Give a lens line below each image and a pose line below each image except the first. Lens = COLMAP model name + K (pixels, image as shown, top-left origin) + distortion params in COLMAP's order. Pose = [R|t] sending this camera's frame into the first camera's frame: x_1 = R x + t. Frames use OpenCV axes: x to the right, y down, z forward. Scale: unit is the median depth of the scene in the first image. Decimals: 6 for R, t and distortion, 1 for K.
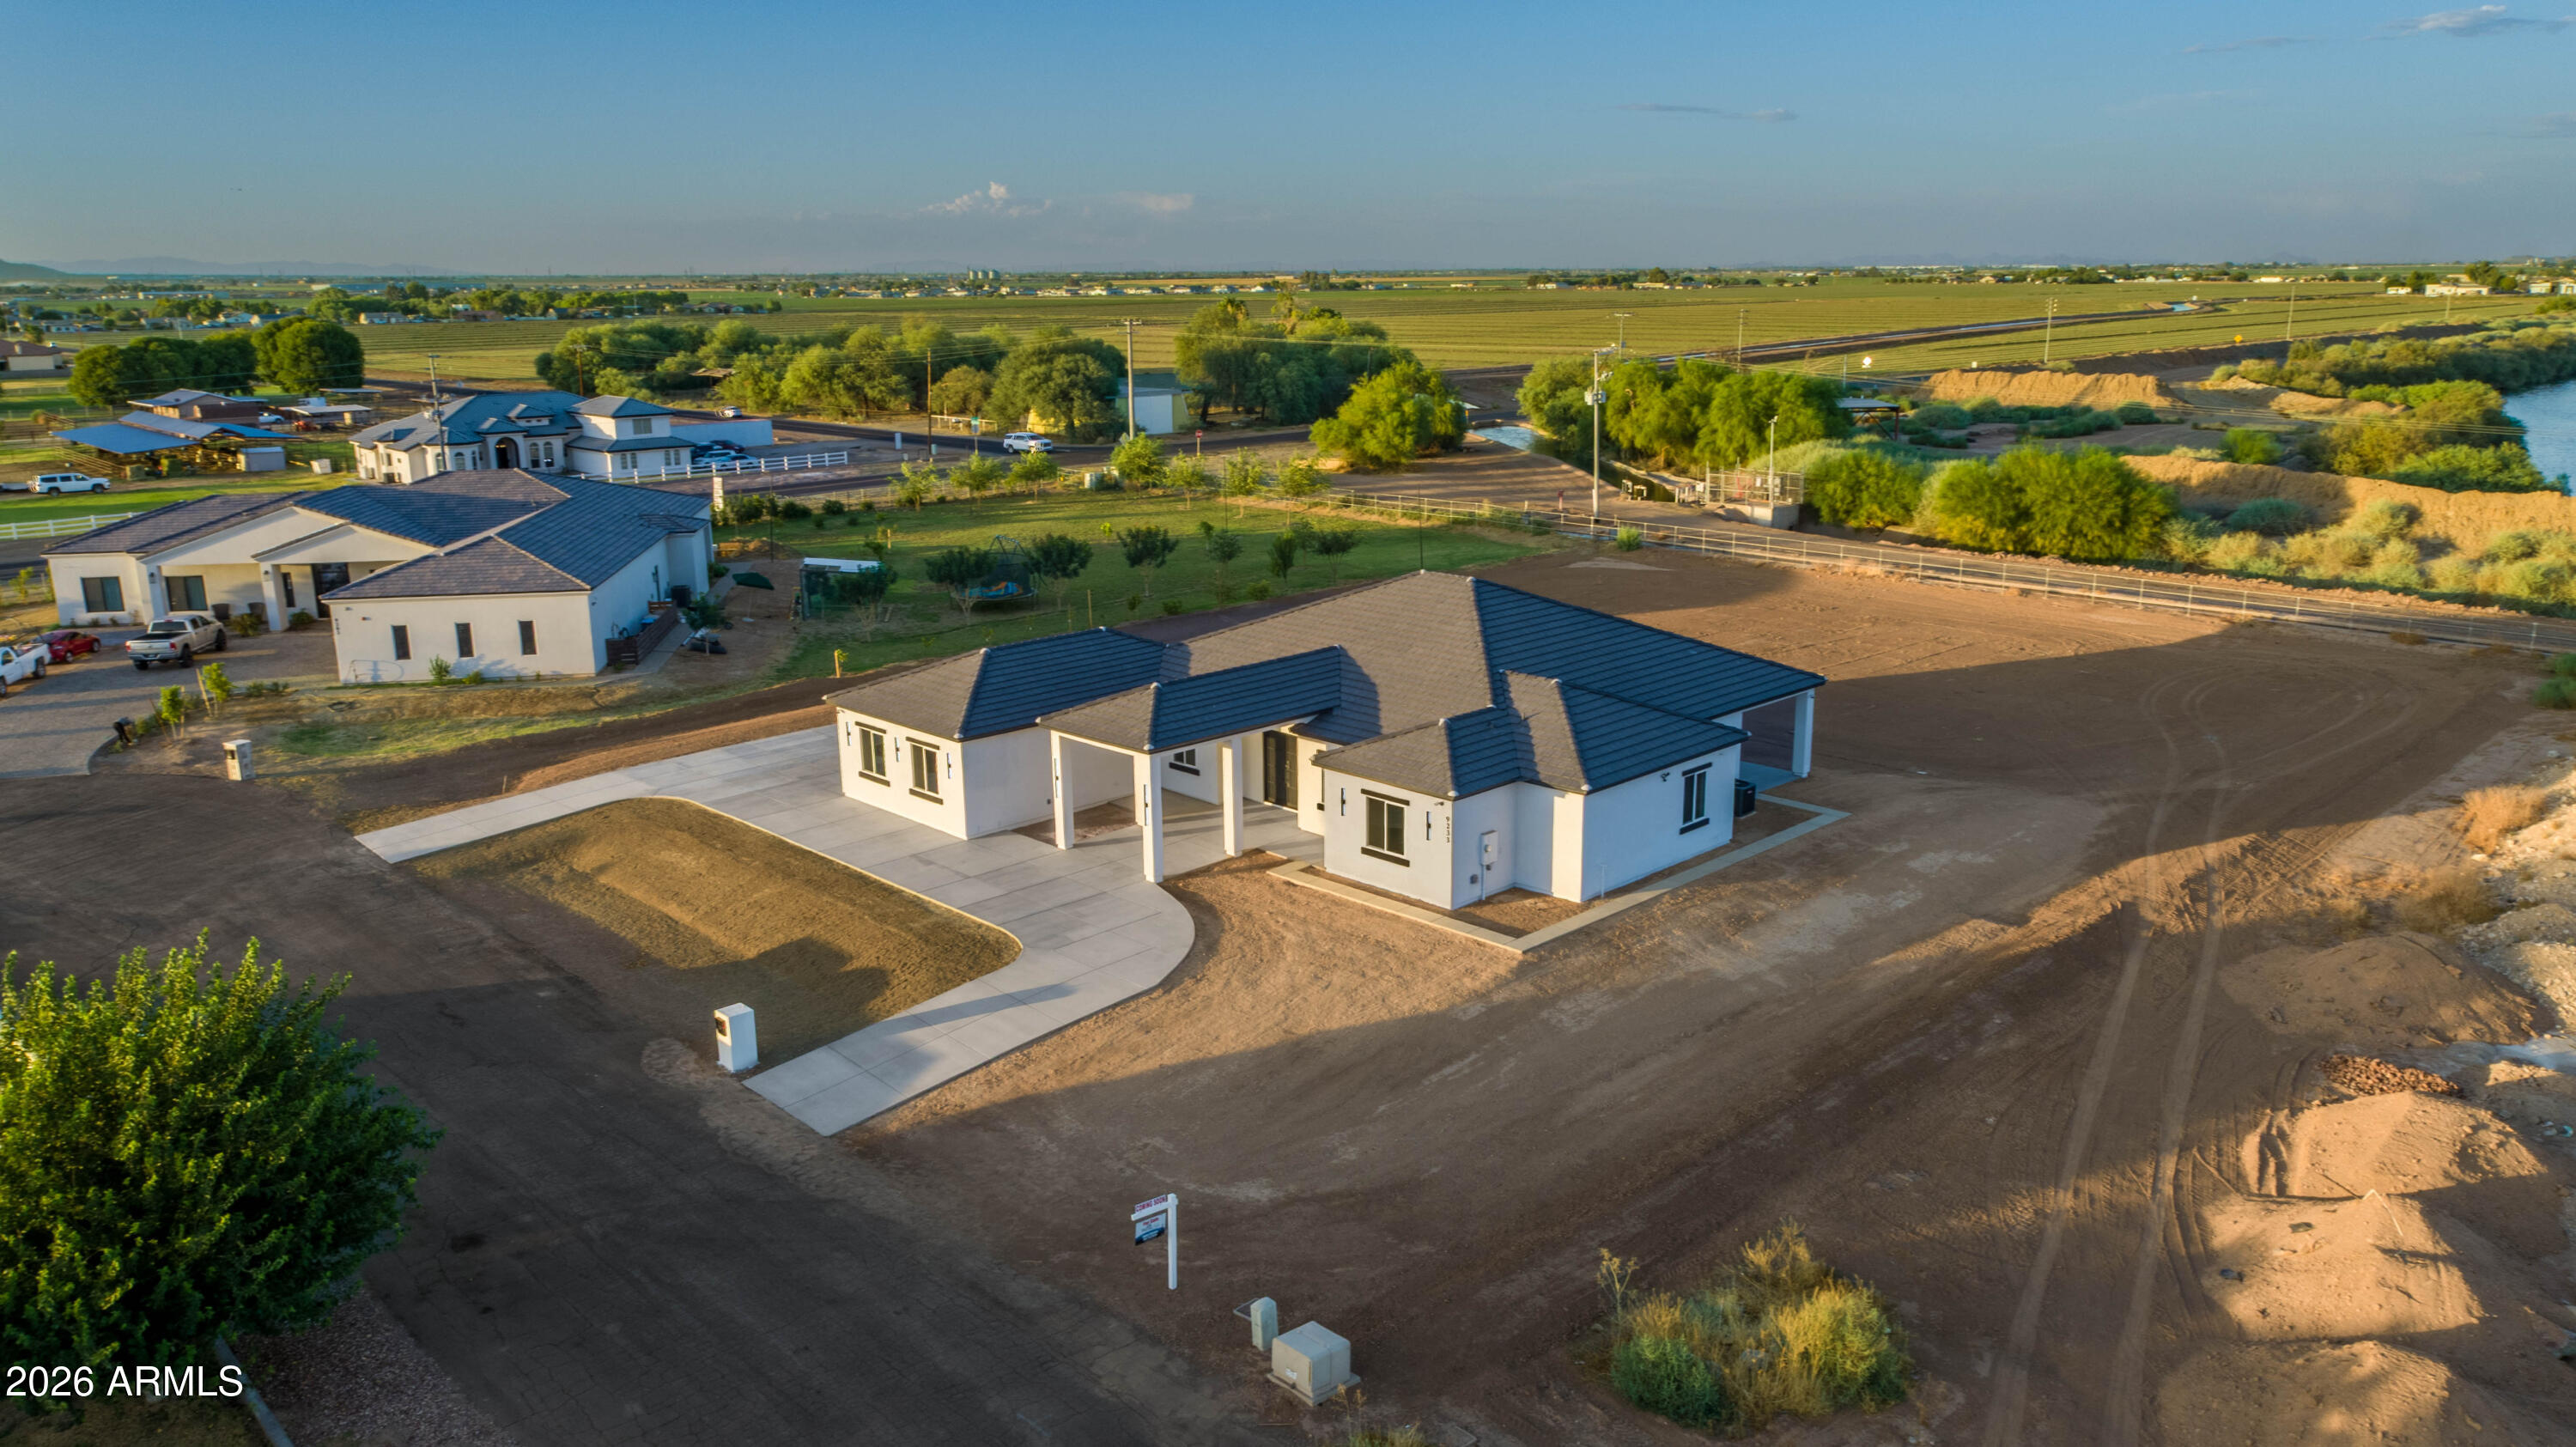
lens RADIAL K [[1800.8, 0, 1288.0], [0, 1800.8, 723.5], [0, 0, 1]] dist [-0.010159, 0.006111]
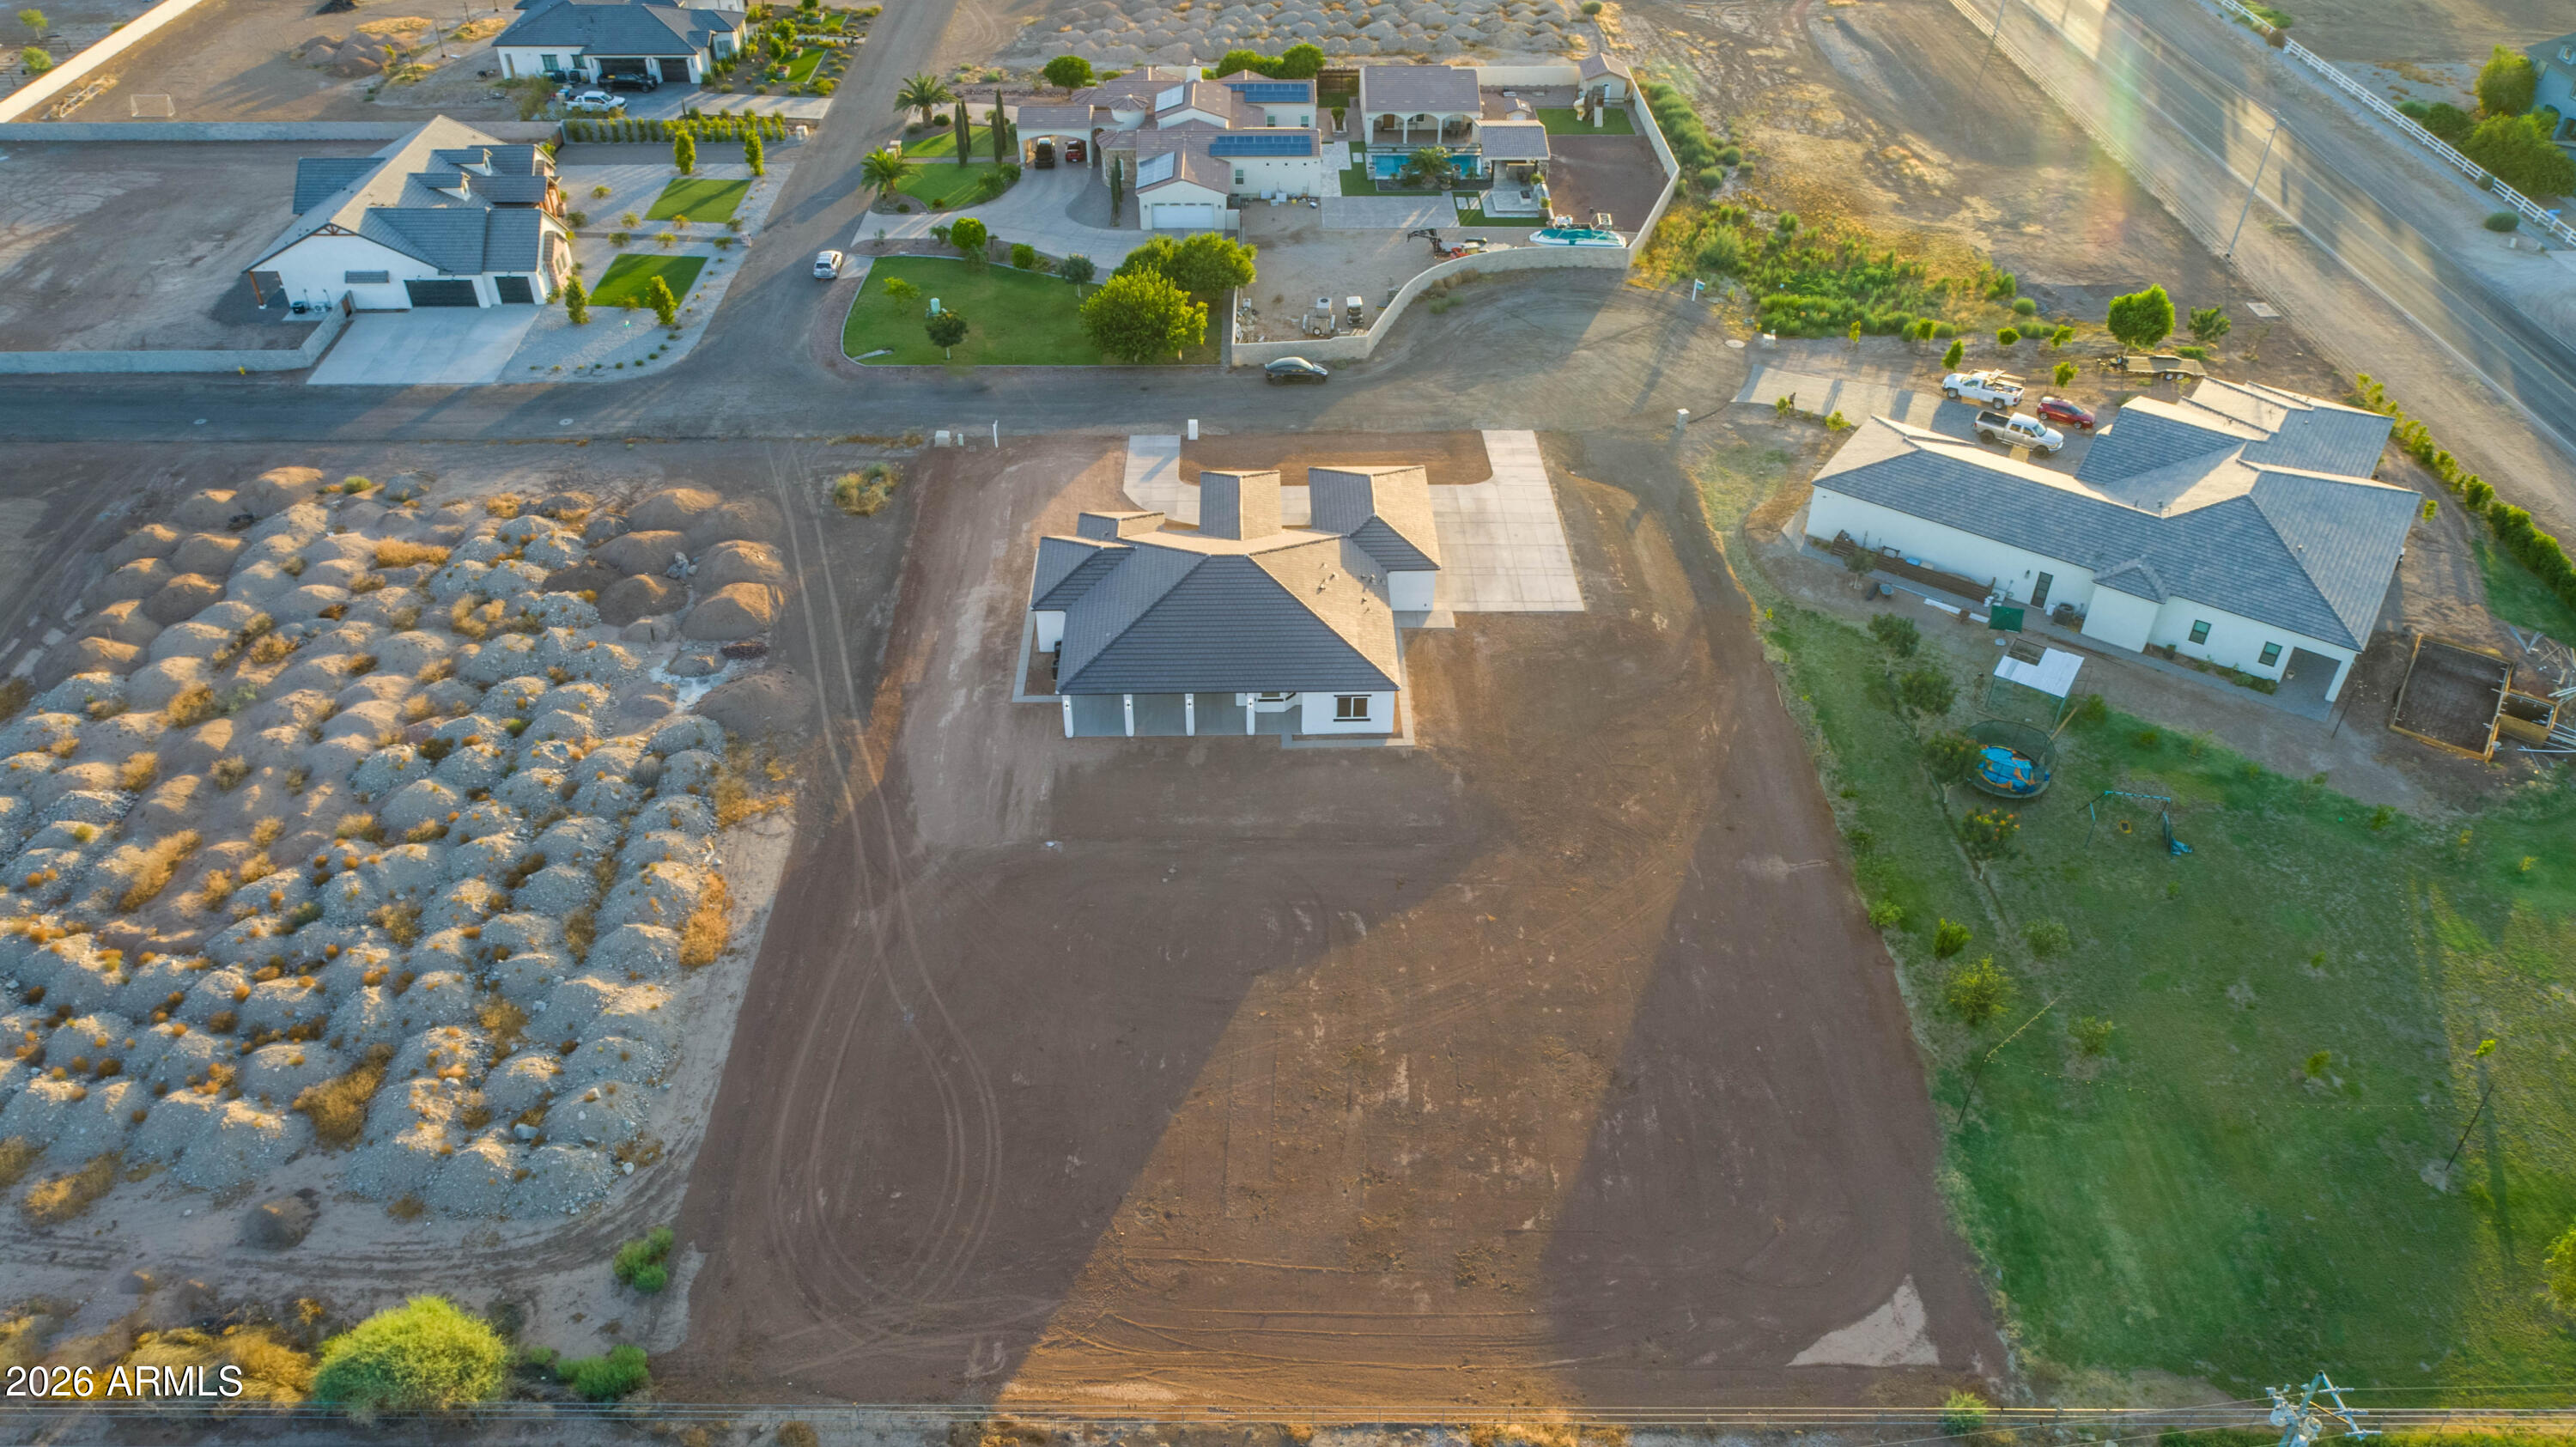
lens RADIAL K [[1800.8, 0, 1288.0], [0, 1800.8, 723.5], [0, 0, 1]] dist [-0.010159, 0.006111]
pose [[-0.682497, 0.454803, -0.572146, 0.999045], [-0.172370, 0.660571, 0.730708, -1.123304], [0.710272, 0.597327, -0.372444, 1.602594]]
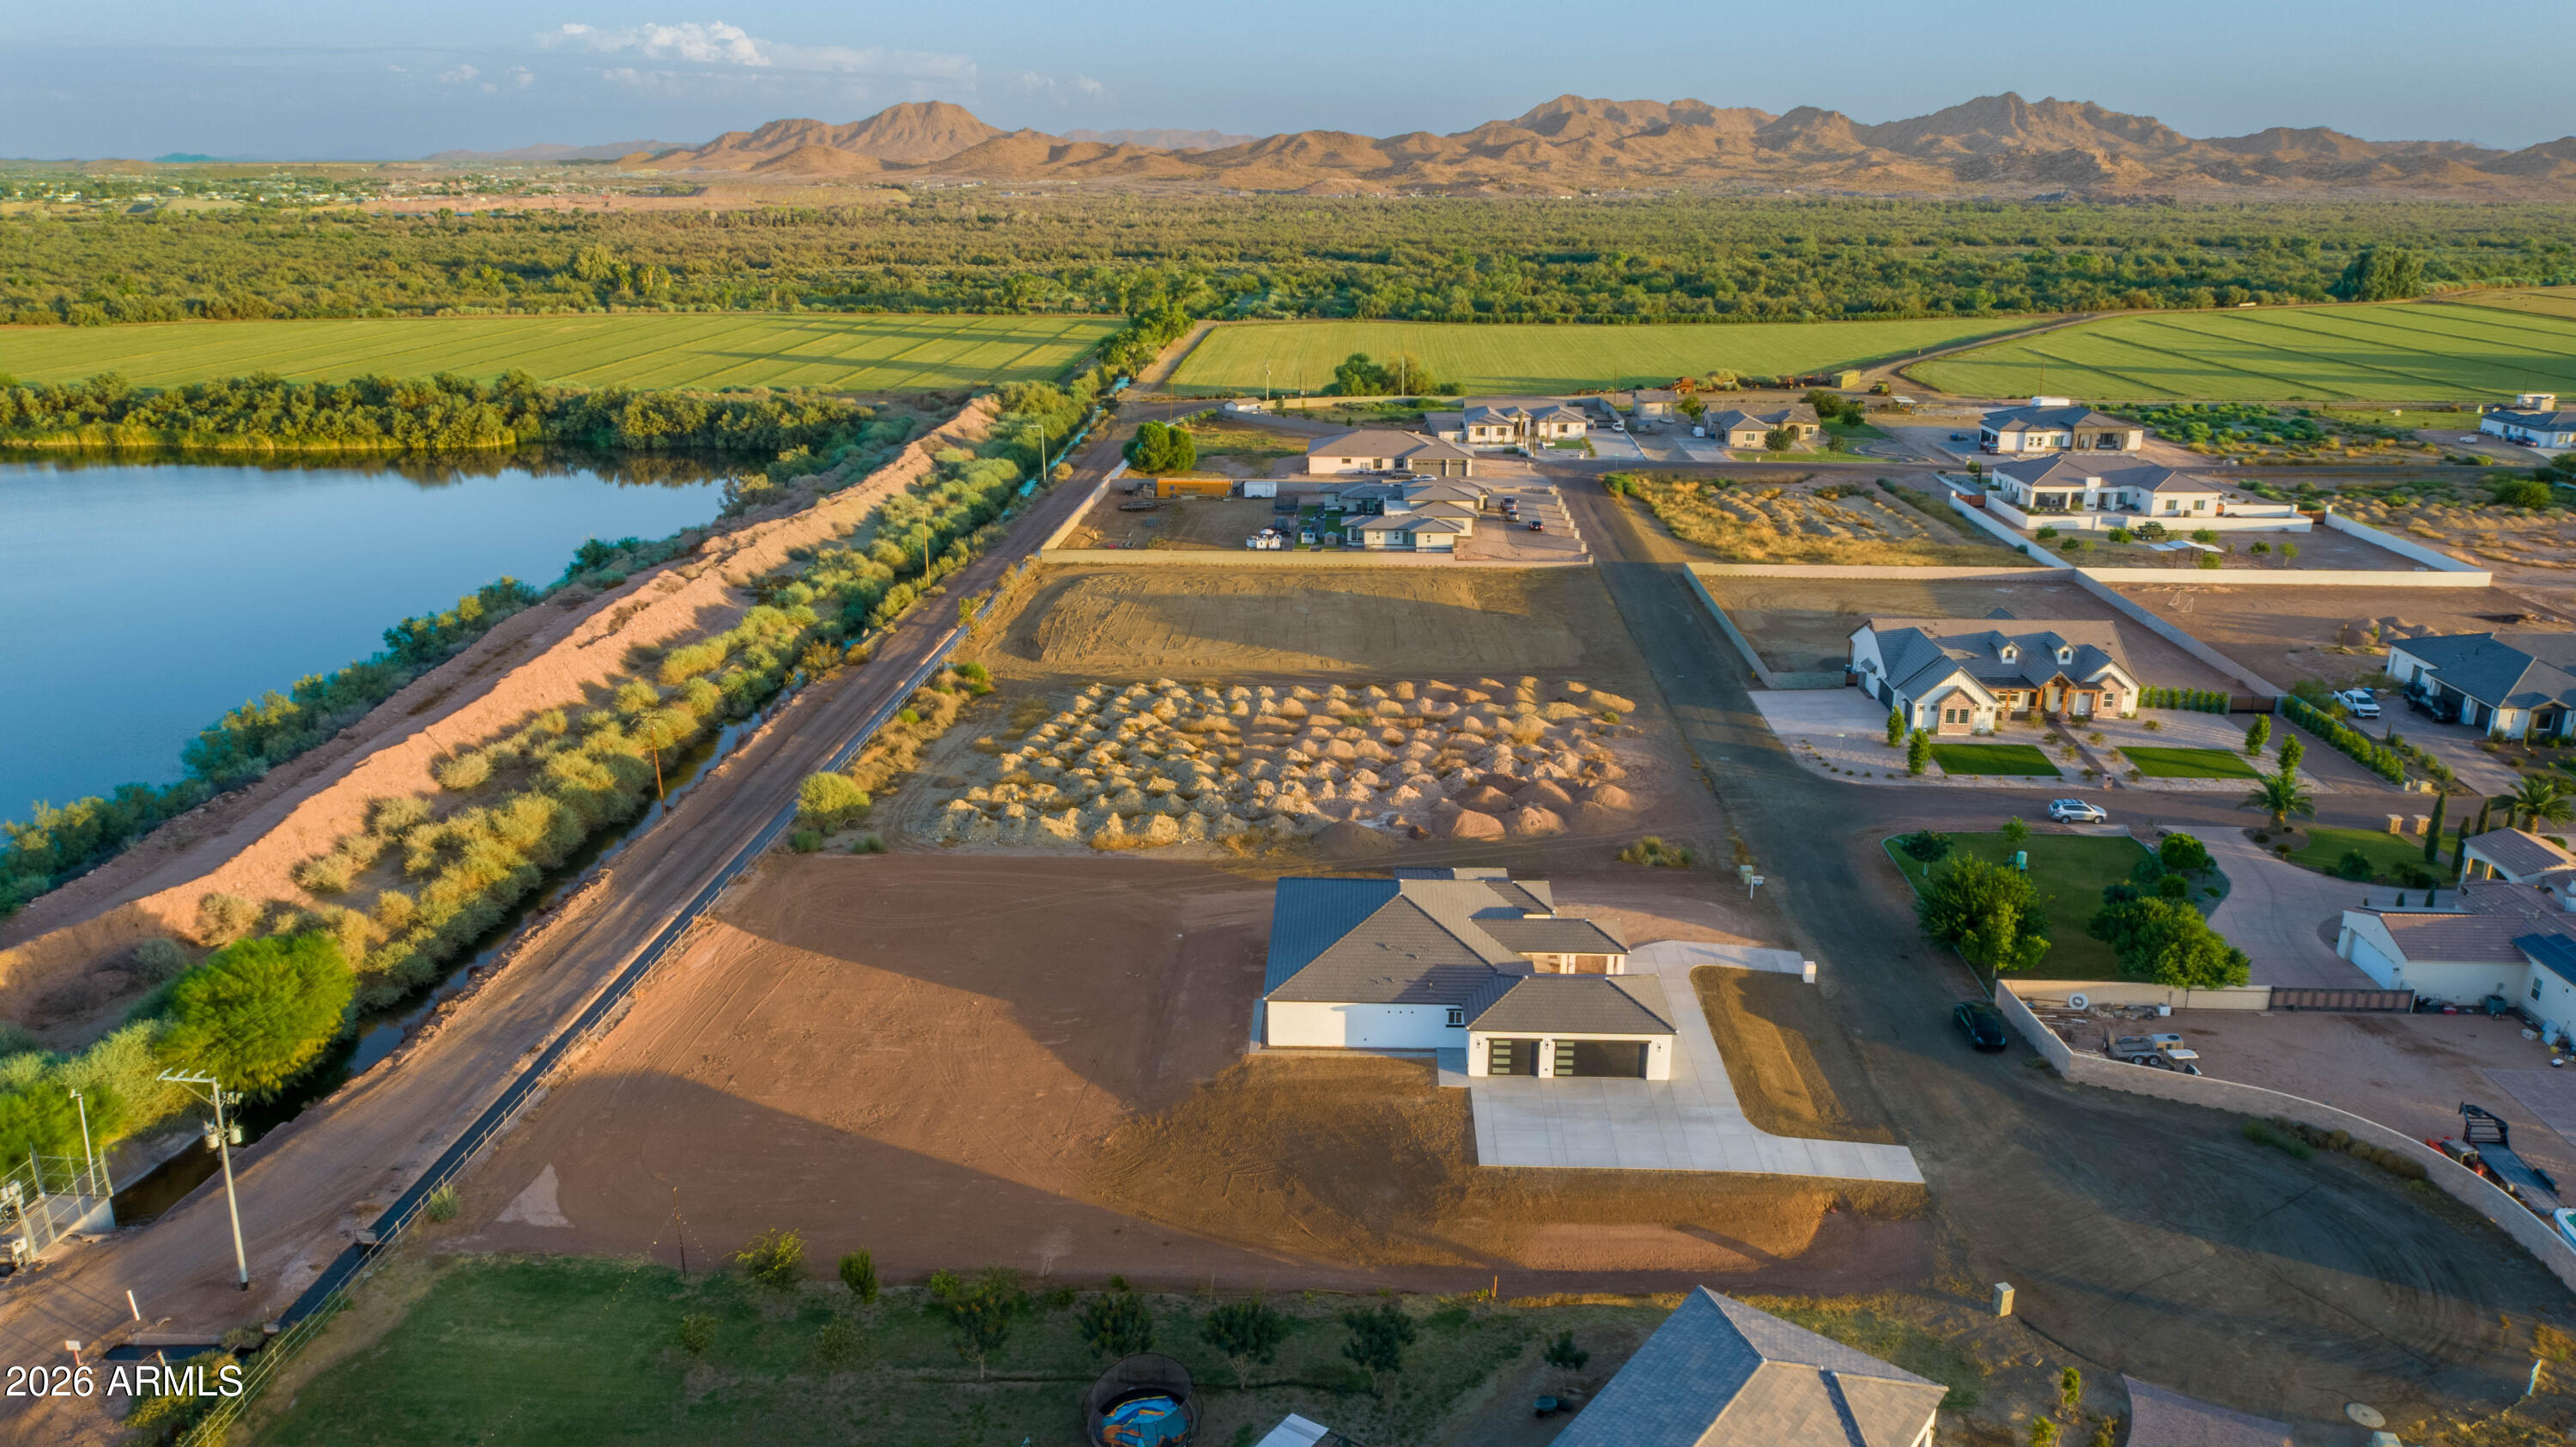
lens RADIAL K [[1749.5, 0, 1288.0], [0, 1749.5, 723.5], [0, 0, 1]] dist [-0.016047, 0.017229]
pose [[-0.681685, -0.212762, 0.700027, -1.010456], [0.186072, 0.874910, 0.447112, -0.999459], [-0.707589, 0.435045, -0.556824, 1.860164]]
